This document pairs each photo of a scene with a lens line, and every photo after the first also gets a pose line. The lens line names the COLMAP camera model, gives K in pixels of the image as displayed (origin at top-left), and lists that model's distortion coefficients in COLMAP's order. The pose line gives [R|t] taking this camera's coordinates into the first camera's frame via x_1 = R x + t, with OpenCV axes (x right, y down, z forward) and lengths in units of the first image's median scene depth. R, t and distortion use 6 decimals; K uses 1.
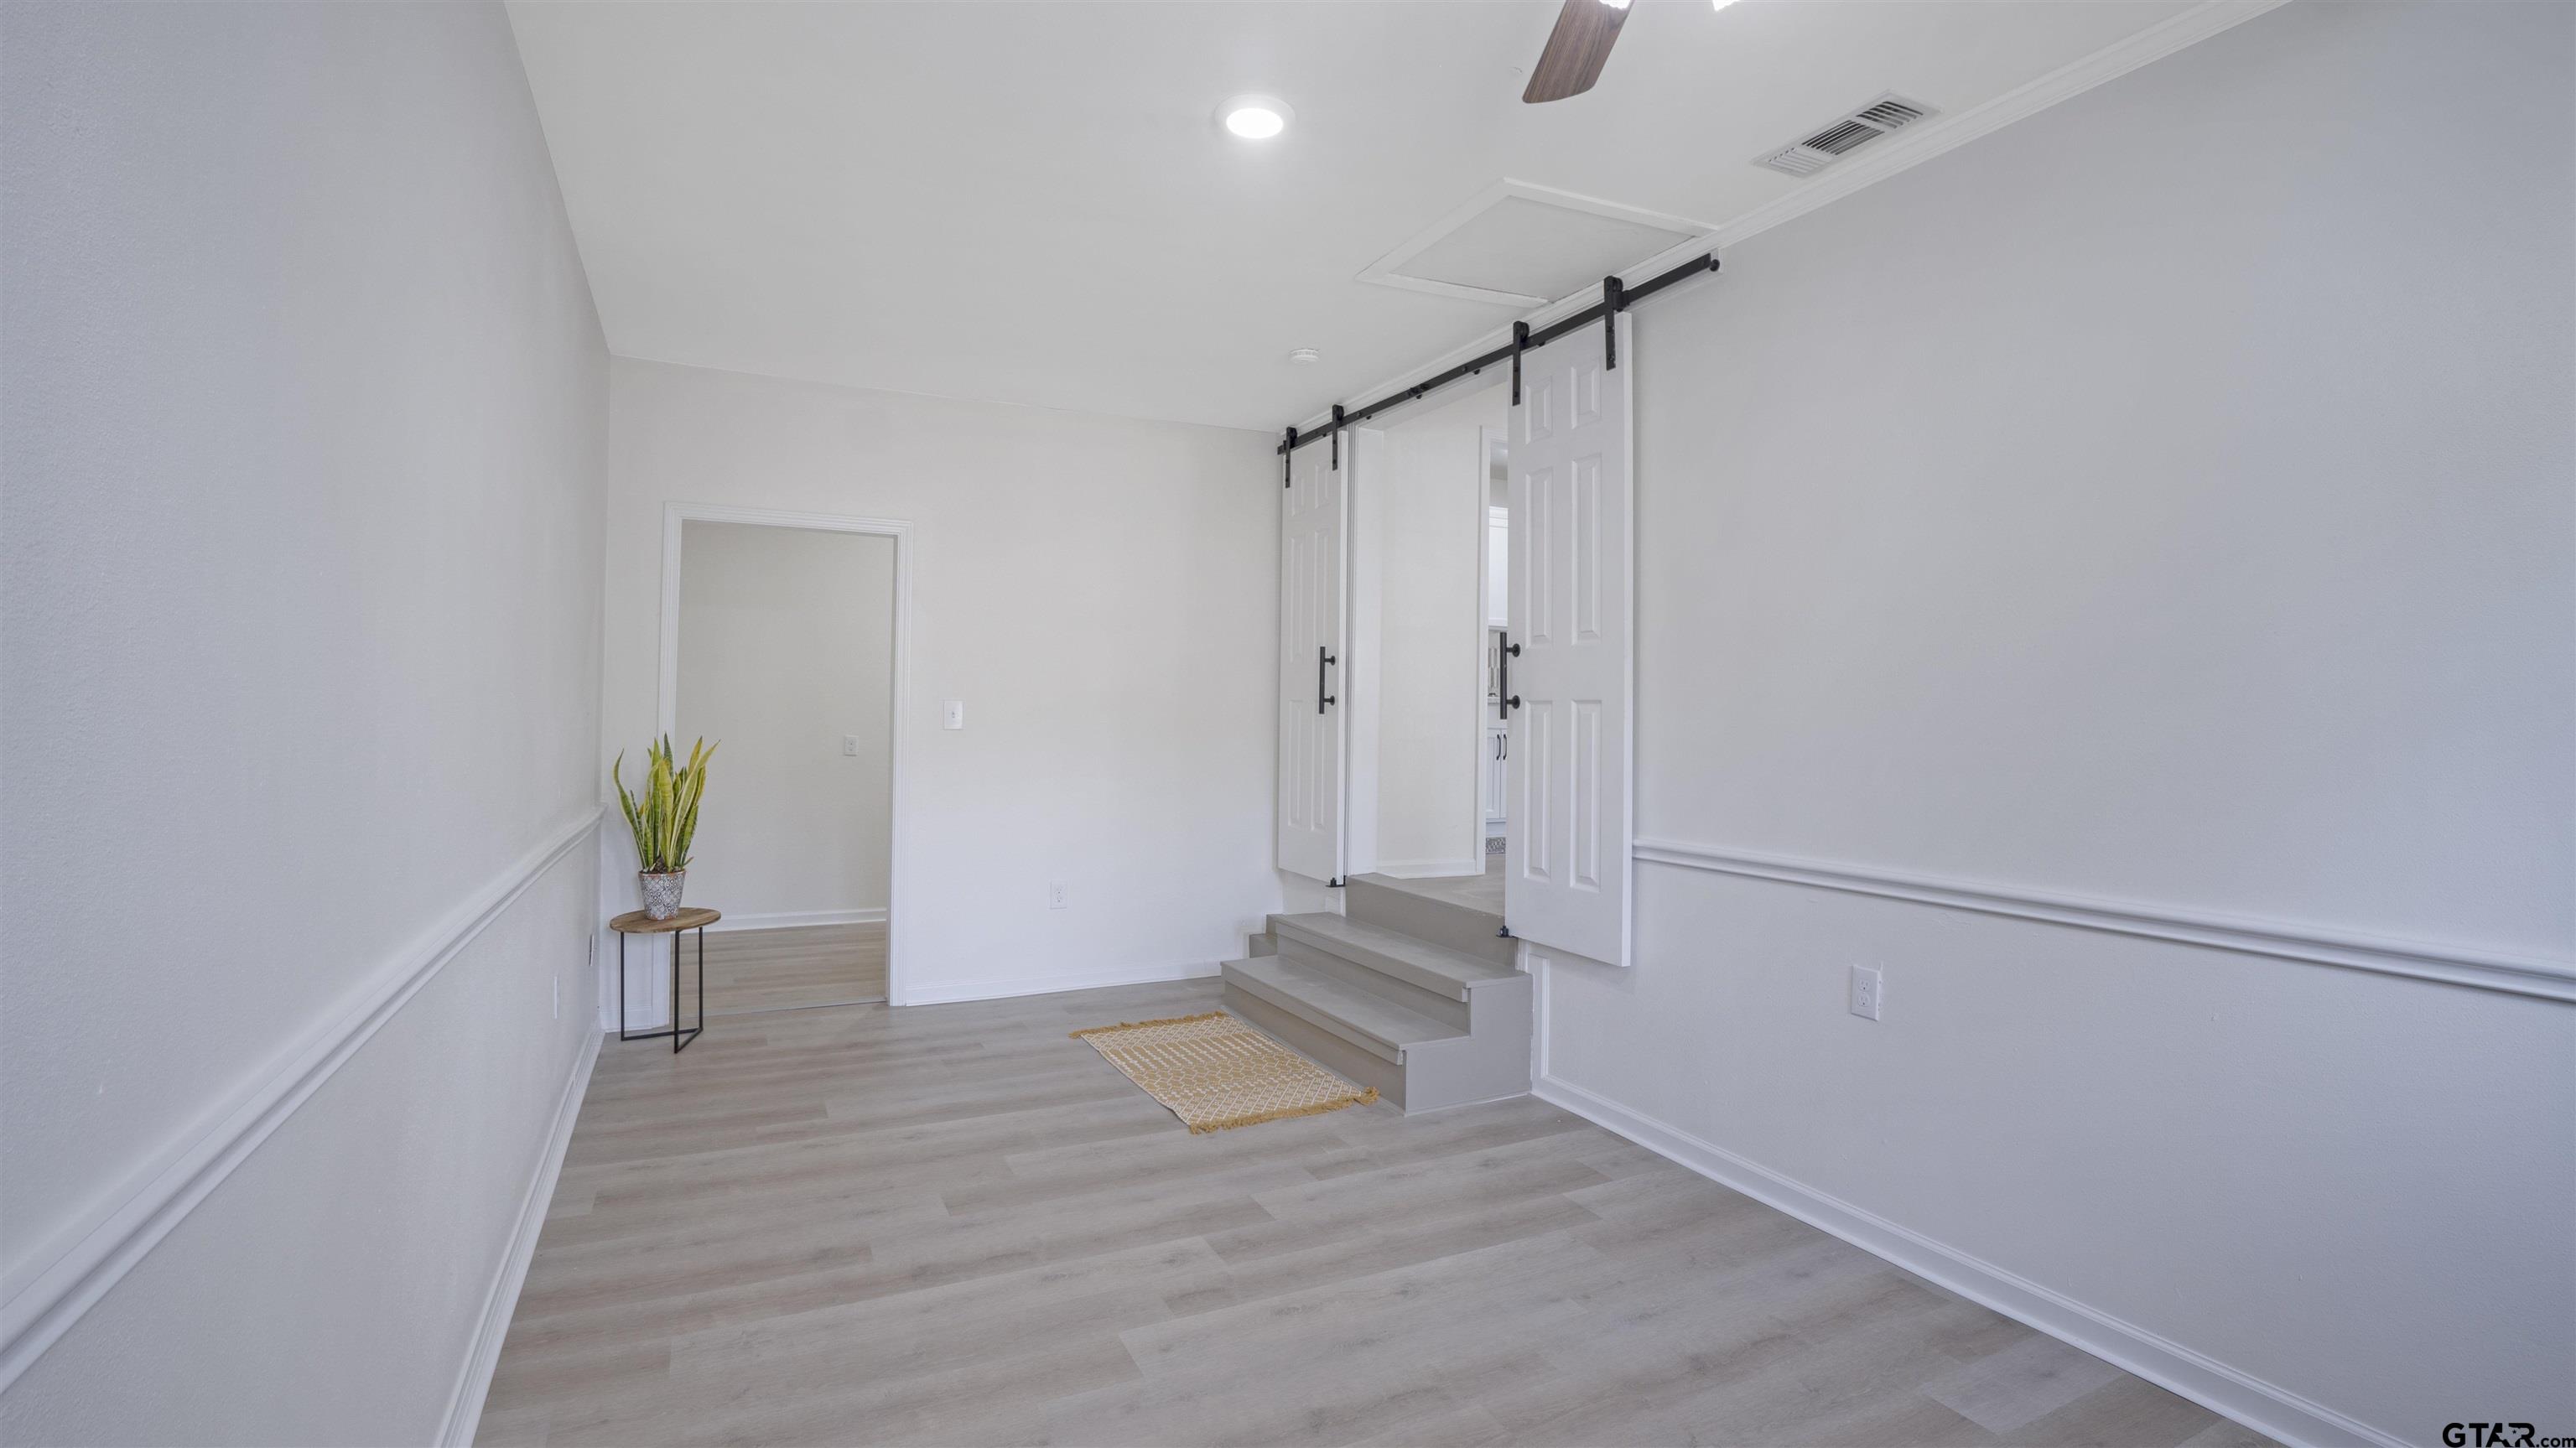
lens RADIAL K [[1182.0, 0, 1285.2], [0, 1182.0, 710.9], [0, 0, 1]] dist [-0.016272, 0.001723]
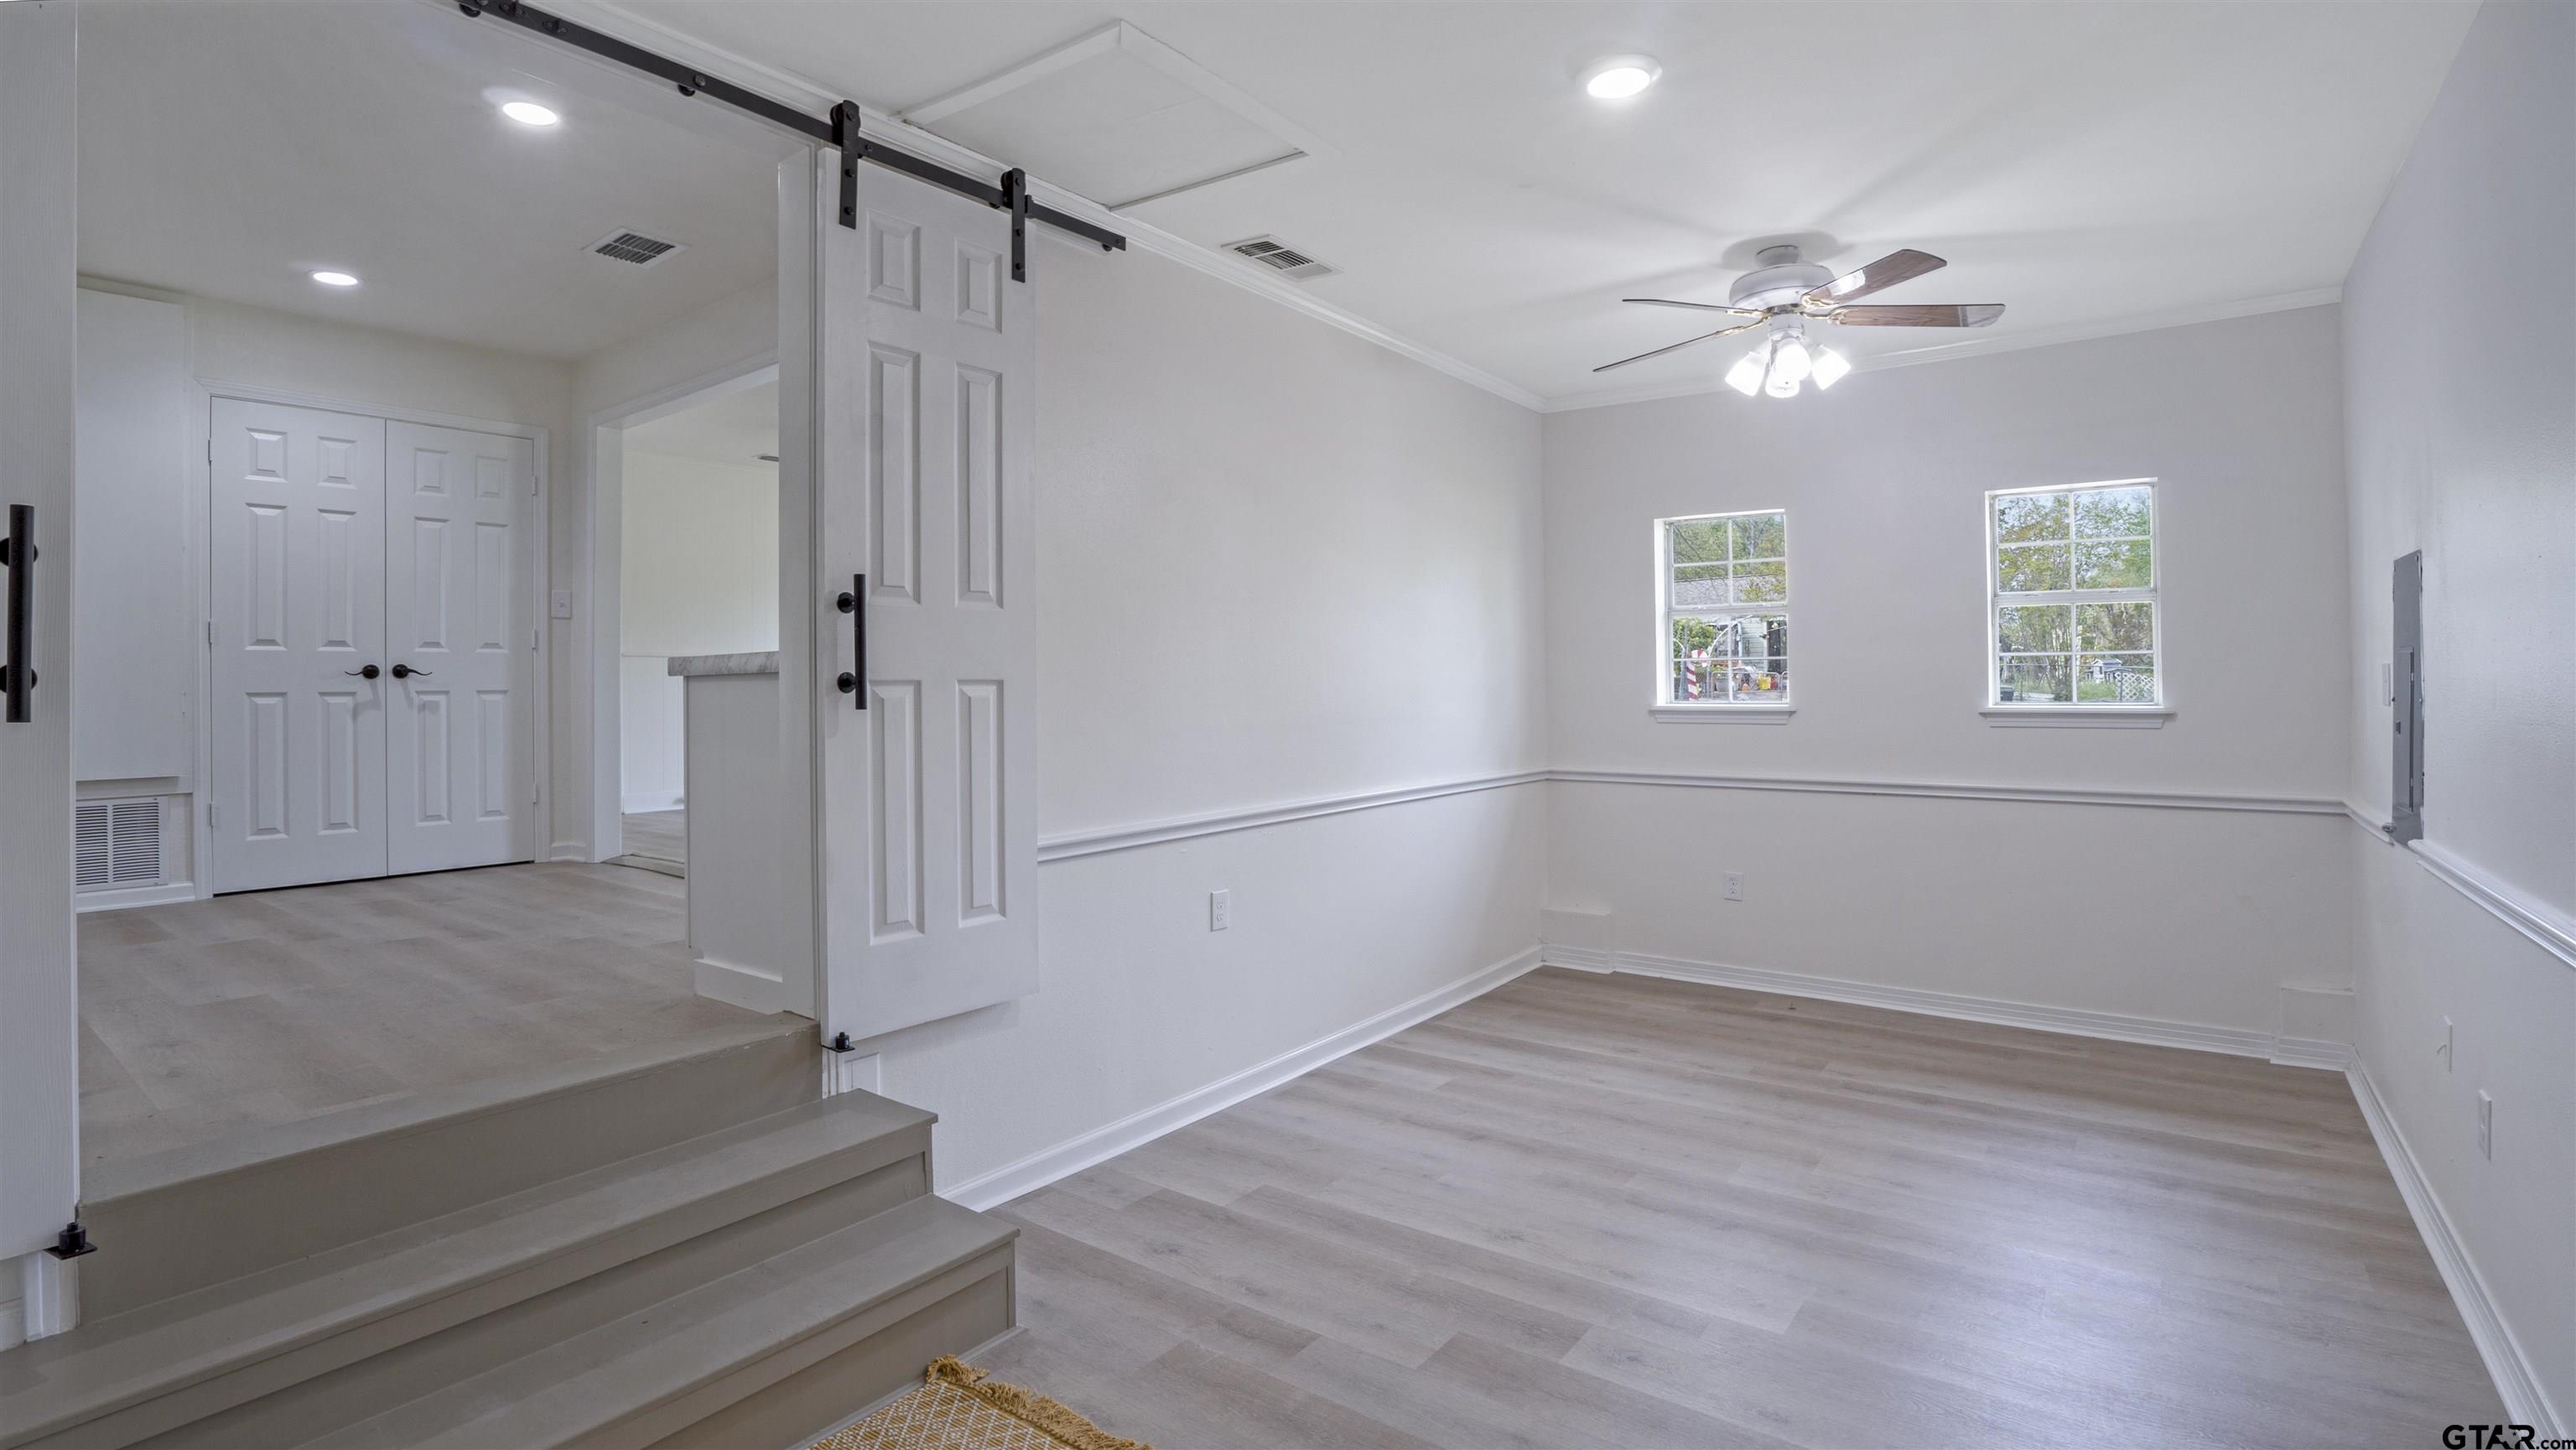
lens RADIAL K [[1182.2, 0, 1290.8], [0, 1182.2, 678.6], [0, 0, 1]] dist [-0.016272, 0.001723]
pose [[-0.435861, 0.000102, 0.900014, -0.639465], [0.009923, 0.999940, 0.004692, -0.013096], [-0.899959, 0.010976, -0.435836, 1.370783]]
